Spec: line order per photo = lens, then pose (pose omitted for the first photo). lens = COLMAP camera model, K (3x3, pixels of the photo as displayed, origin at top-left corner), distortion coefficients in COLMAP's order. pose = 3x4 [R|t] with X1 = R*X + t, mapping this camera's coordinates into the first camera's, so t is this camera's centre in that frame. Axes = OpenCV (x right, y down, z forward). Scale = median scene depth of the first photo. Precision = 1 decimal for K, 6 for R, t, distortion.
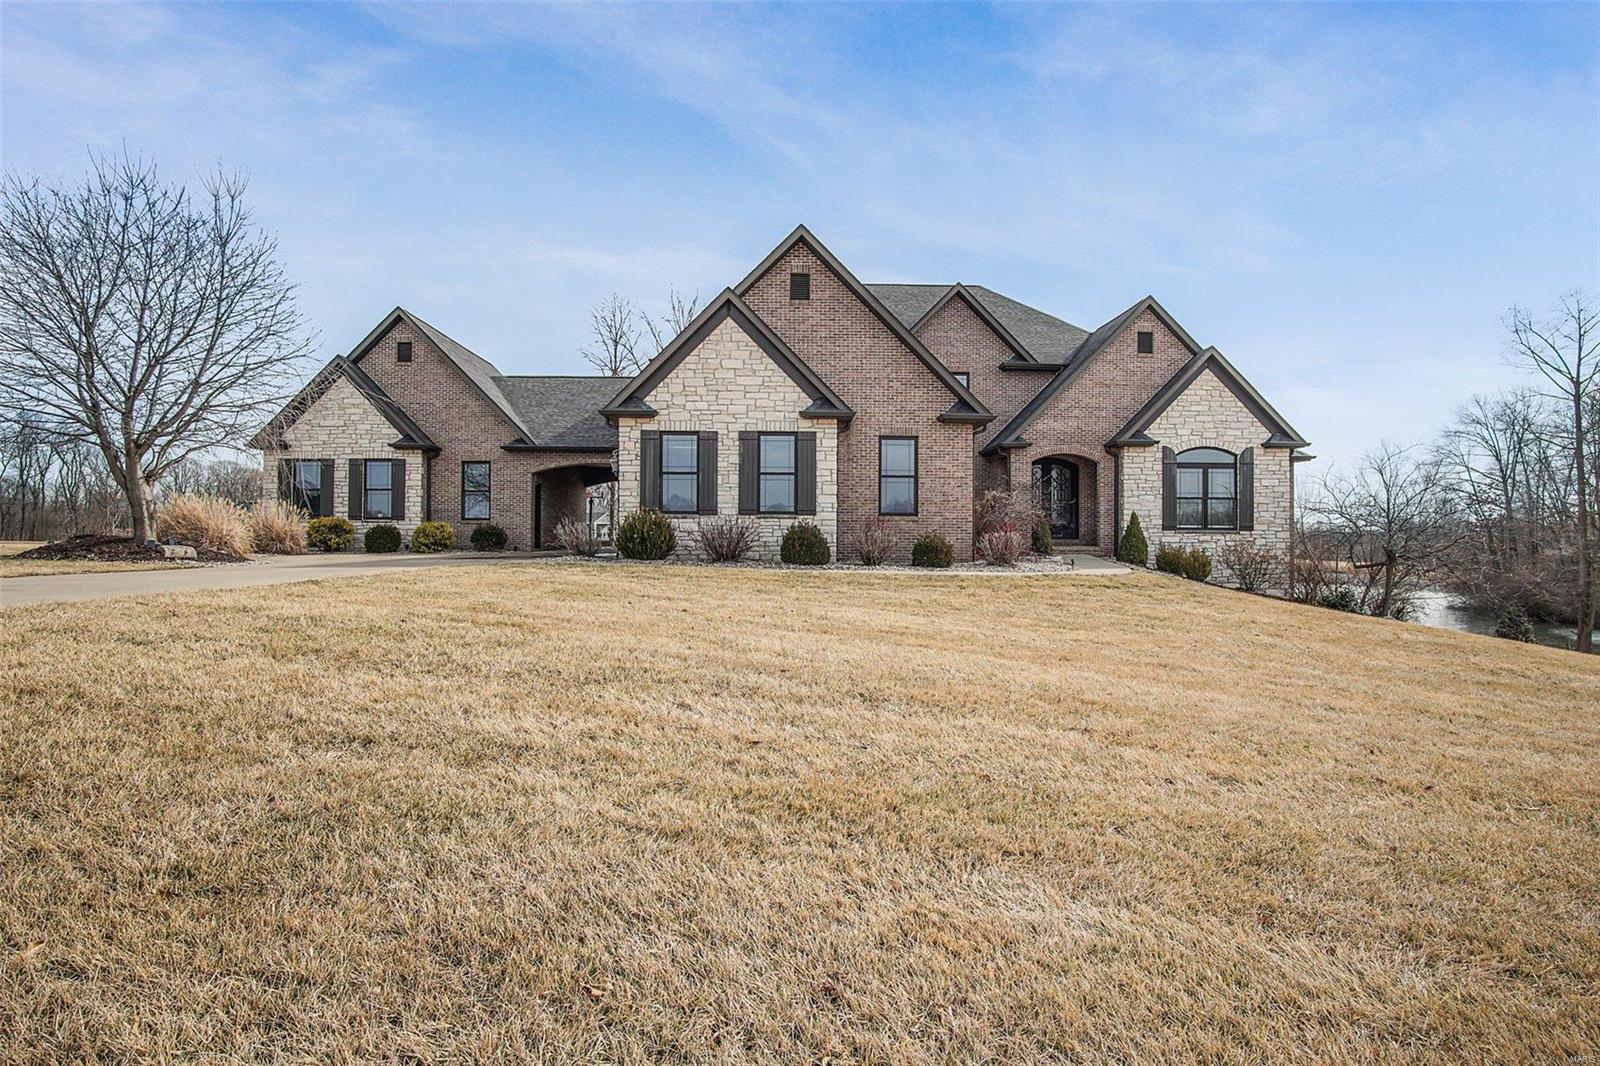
lens RADIAL K [[867.5, 0, 798.1], [0, 867.5, 535.0], [0, 0, 1]] dist [-0.031011, 0.002318]
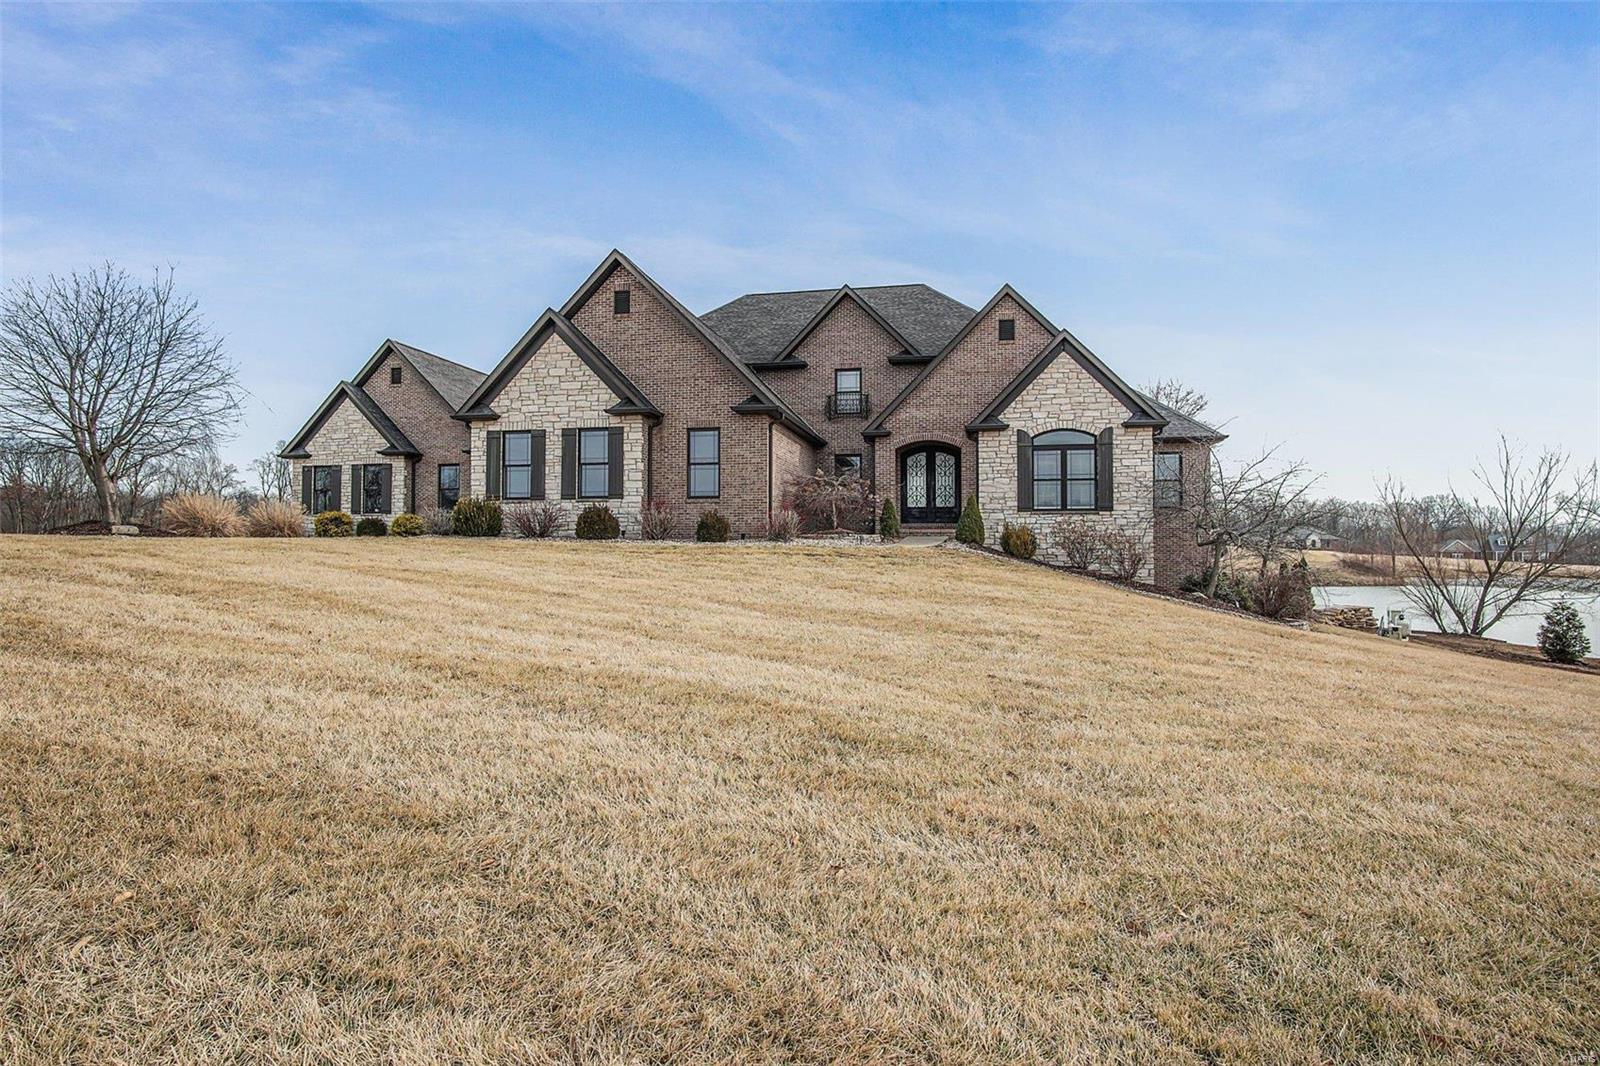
lens RADIAL K [[867.5, 0, 798.3], [0, 867.5, 535.3], [0, 0, 1]] dist [-0.031011, 0.002318]
pose [[0.973568, -0.008467, -0.228241, 0.454487], [0.006241, 0.999926, -0.010472, 0.035277], [0.228313, 0.008771, 0.973548, -0.064489]]
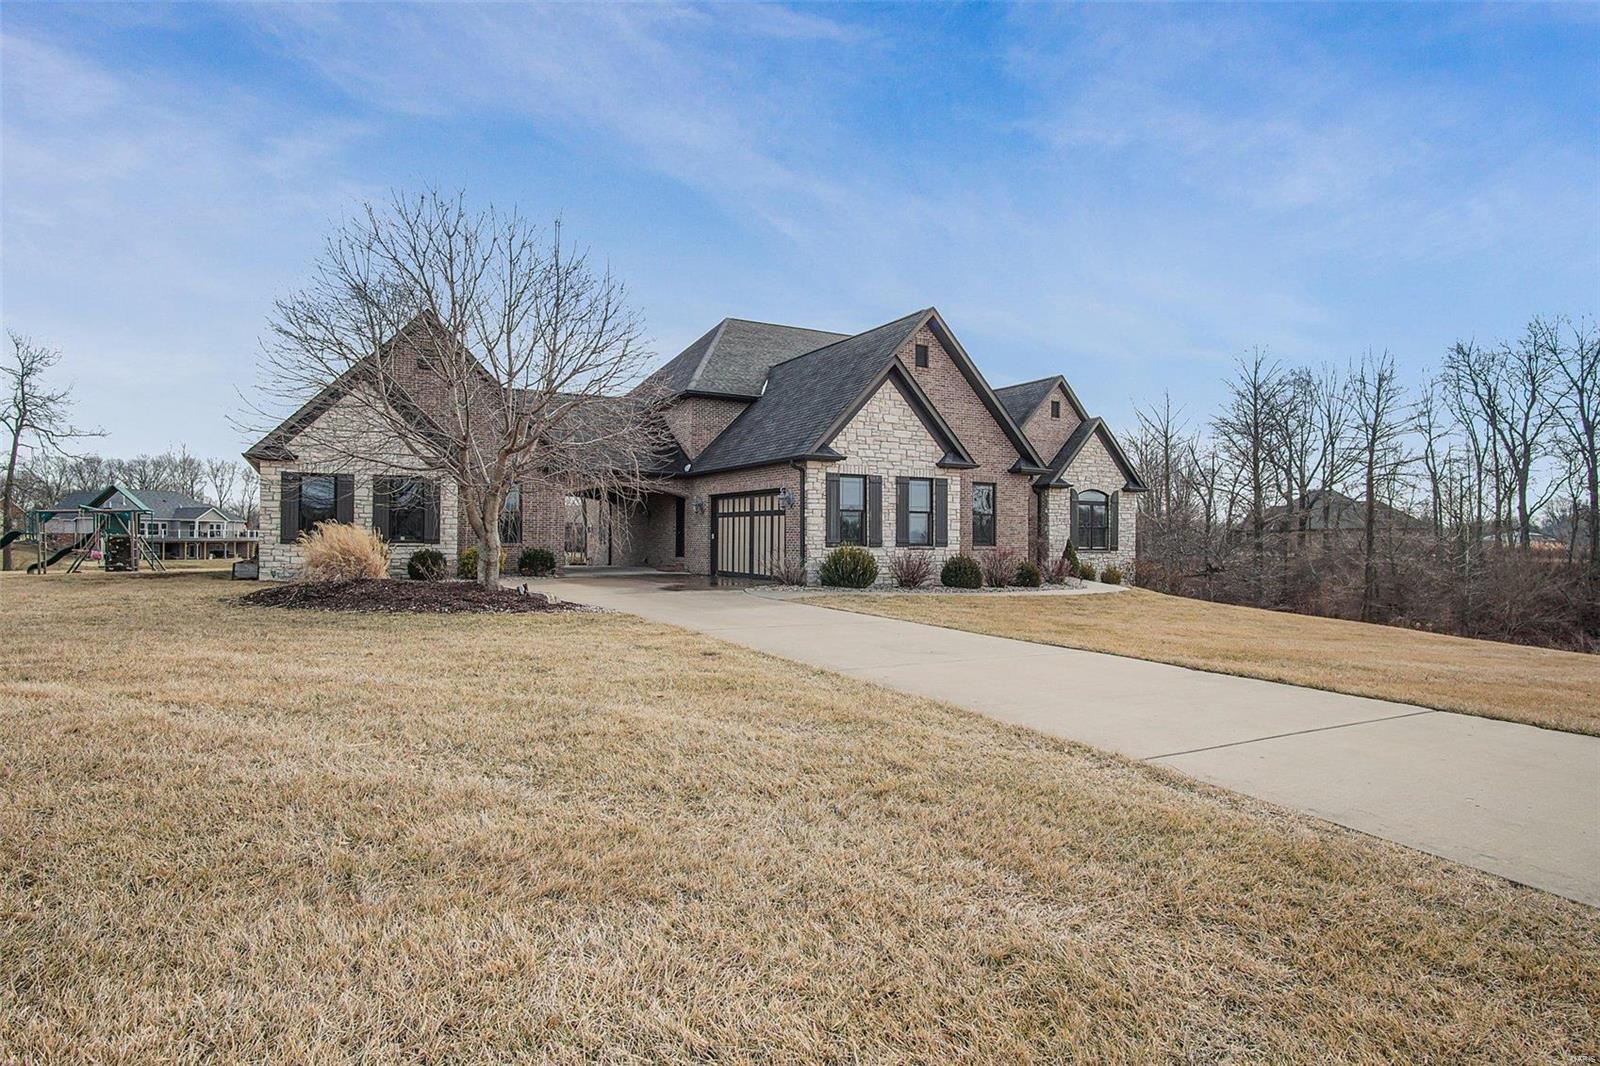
lens RADIAL K [[867.5, 0, 811.9], [0, 867.5, 531.5], [0, 0, 1]] dist [-0.031011, 0.002318]
pose [[0.875120, 0.003292, 0.483896, -0.657218], [-0.004192, 0.999991, 0.000779, -0.039723], [-0.483889, -0.002710, 0.875125, 0.016526]]
